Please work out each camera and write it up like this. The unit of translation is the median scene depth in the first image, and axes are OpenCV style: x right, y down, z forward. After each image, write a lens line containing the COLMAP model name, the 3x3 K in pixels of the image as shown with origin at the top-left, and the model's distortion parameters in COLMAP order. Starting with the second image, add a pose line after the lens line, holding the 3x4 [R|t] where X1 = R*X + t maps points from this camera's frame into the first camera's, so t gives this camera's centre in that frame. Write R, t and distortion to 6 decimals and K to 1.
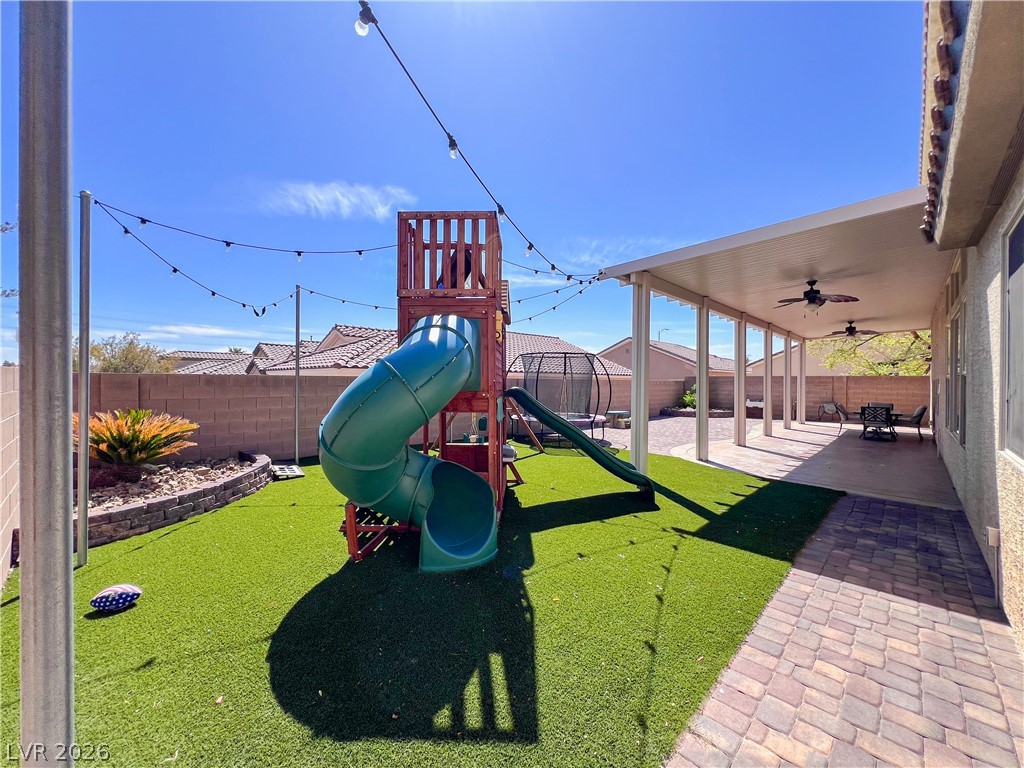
lens RADIAL K [[416.3, 0, 512.0], [0, 416.3, 384.0], [0, 0, 1]] dist [0.087910, -0.000016]
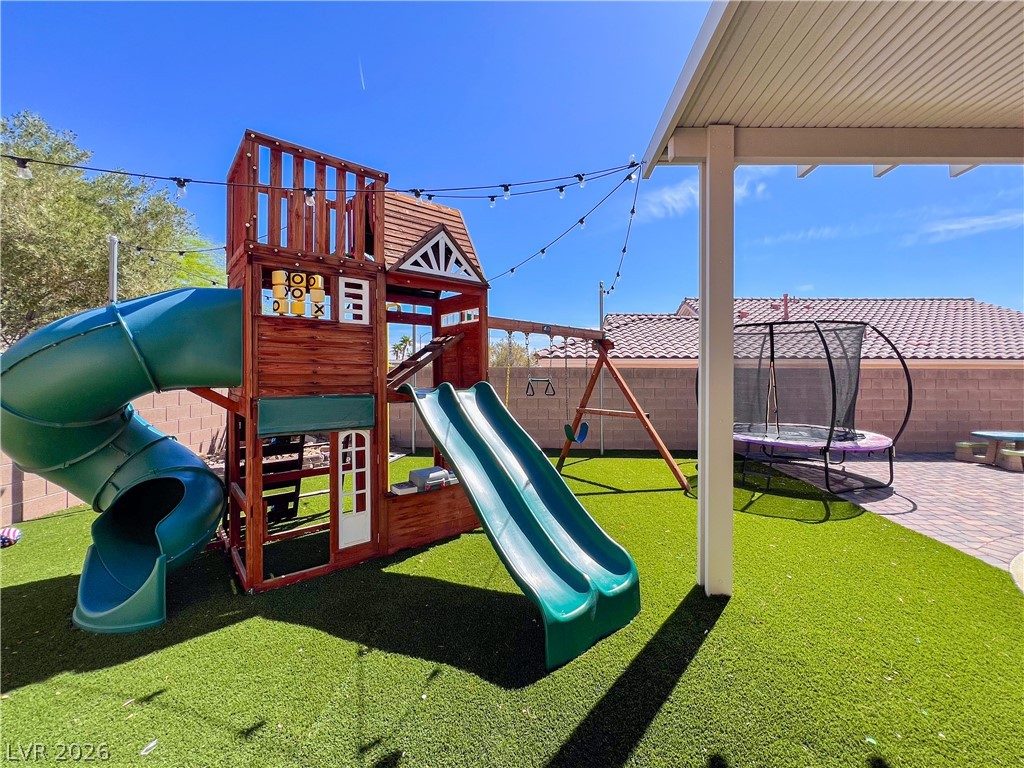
lens RADIAL K [[421.2, 0, 527.9], [0, 421.2, 361.1], [0, 0, 1]] dist [-0.001286, -0.000176]
pose [[0.693125, -0.016779, -0.720622, 0.626017], [-0.007965, 0.999490, -0.030932, -0.001251], [0.720774, 0.027179, 0.692637, 0.694492]]
